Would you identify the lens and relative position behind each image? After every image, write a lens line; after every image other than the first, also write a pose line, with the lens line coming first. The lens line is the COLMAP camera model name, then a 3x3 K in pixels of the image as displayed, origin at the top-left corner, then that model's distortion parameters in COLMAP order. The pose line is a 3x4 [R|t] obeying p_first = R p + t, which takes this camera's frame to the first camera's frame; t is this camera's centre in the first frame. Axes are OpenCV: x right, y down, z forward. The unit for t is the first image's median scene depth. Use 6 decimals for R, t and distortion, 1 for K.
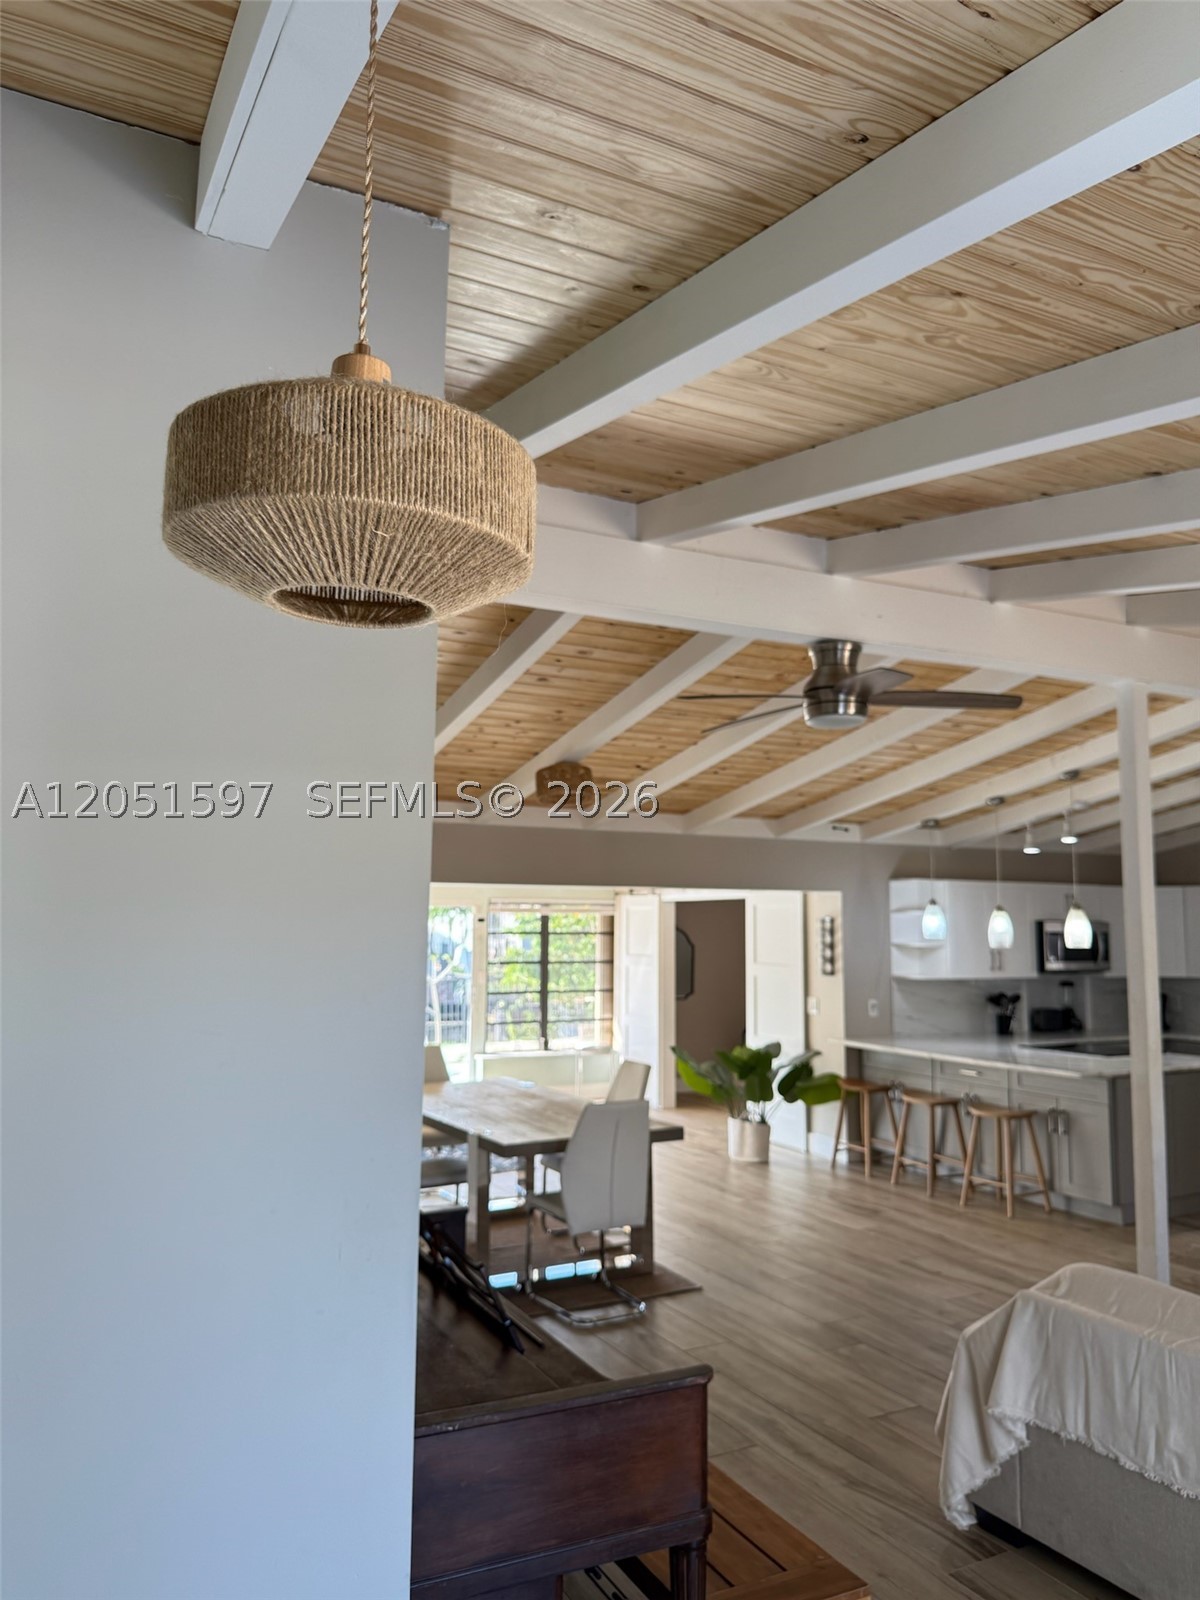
lens RADIAL K [[1133.9, 0, 596.3], [0, 1133.9, 799.8], [0, 0, 1]] dist [0.003625, -0.024252]
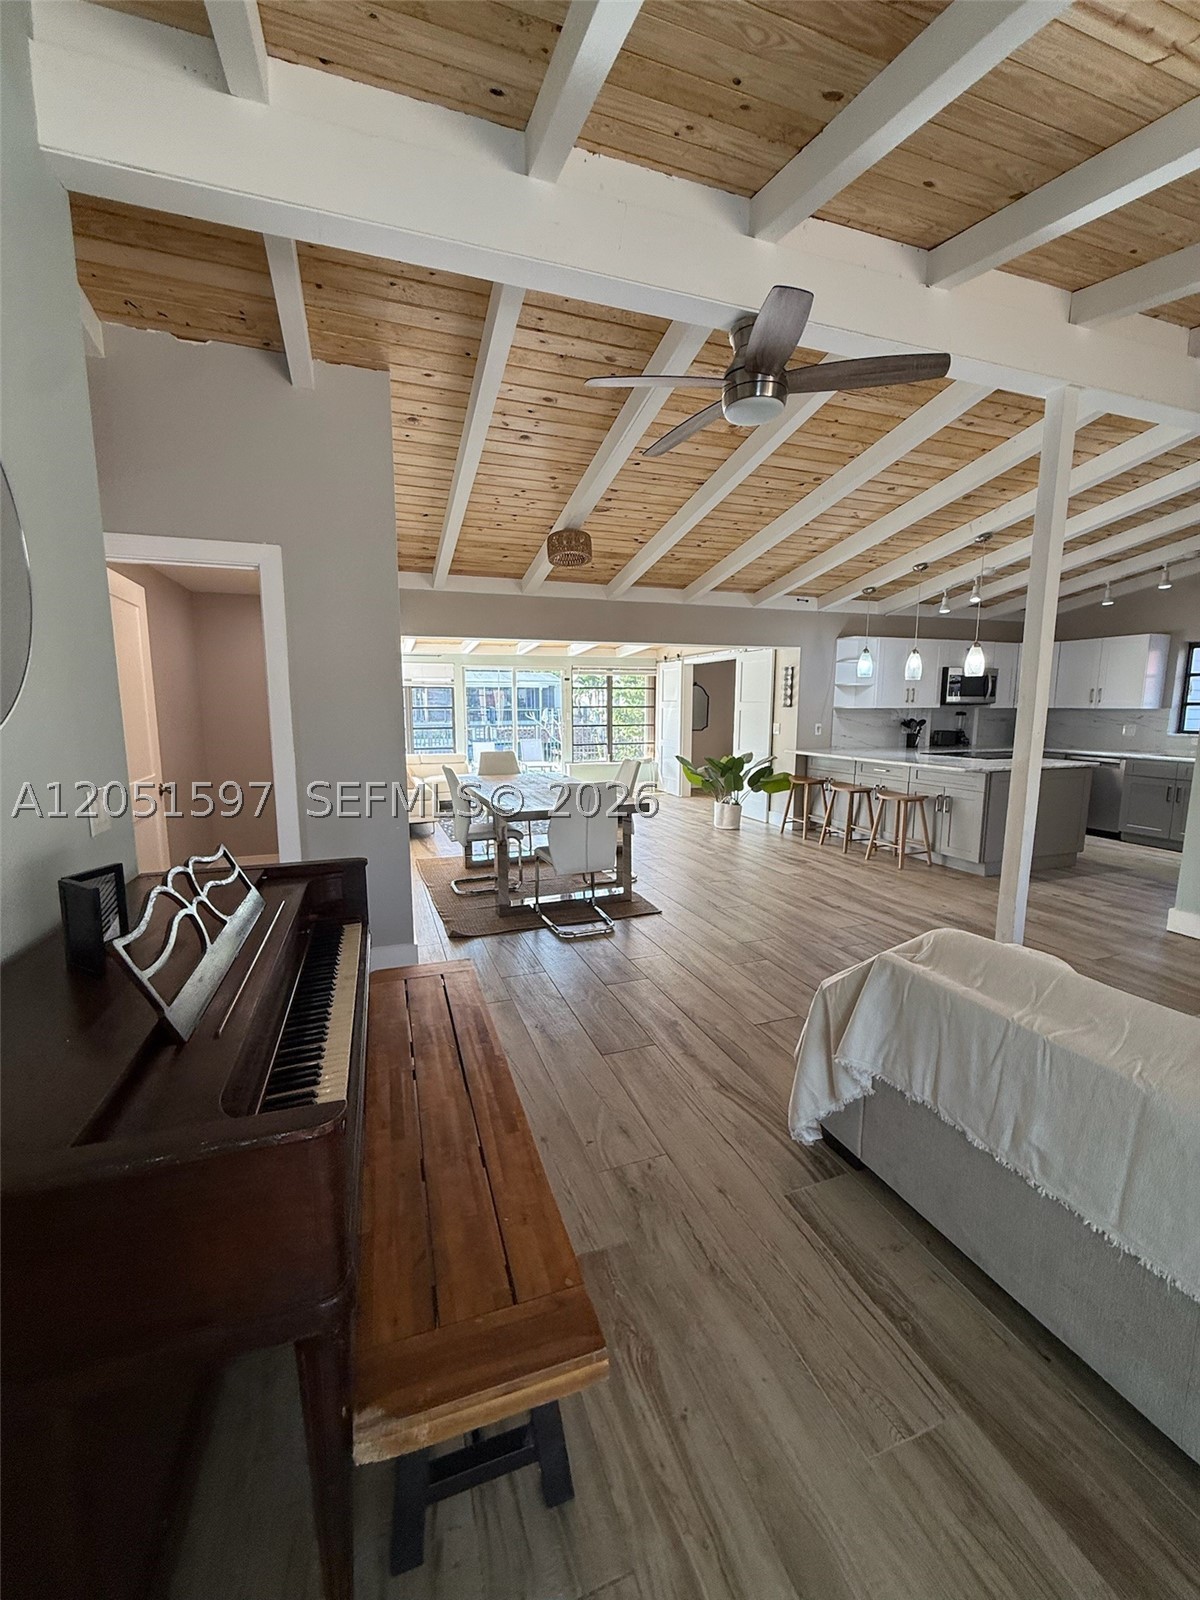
lens RADIAL K [[637.2, 0, 603.5], [0, 637.2, 799.4], [0, 0, 1]] dist [-0.001673, -0.000057]
pose [[0.992909, 0.007453, -0.118643, 0.093886], [0.023679, 0.965632, 0.258833, 0.072105], [0.116494, -0.259807, 0.958608, 0.221393]]
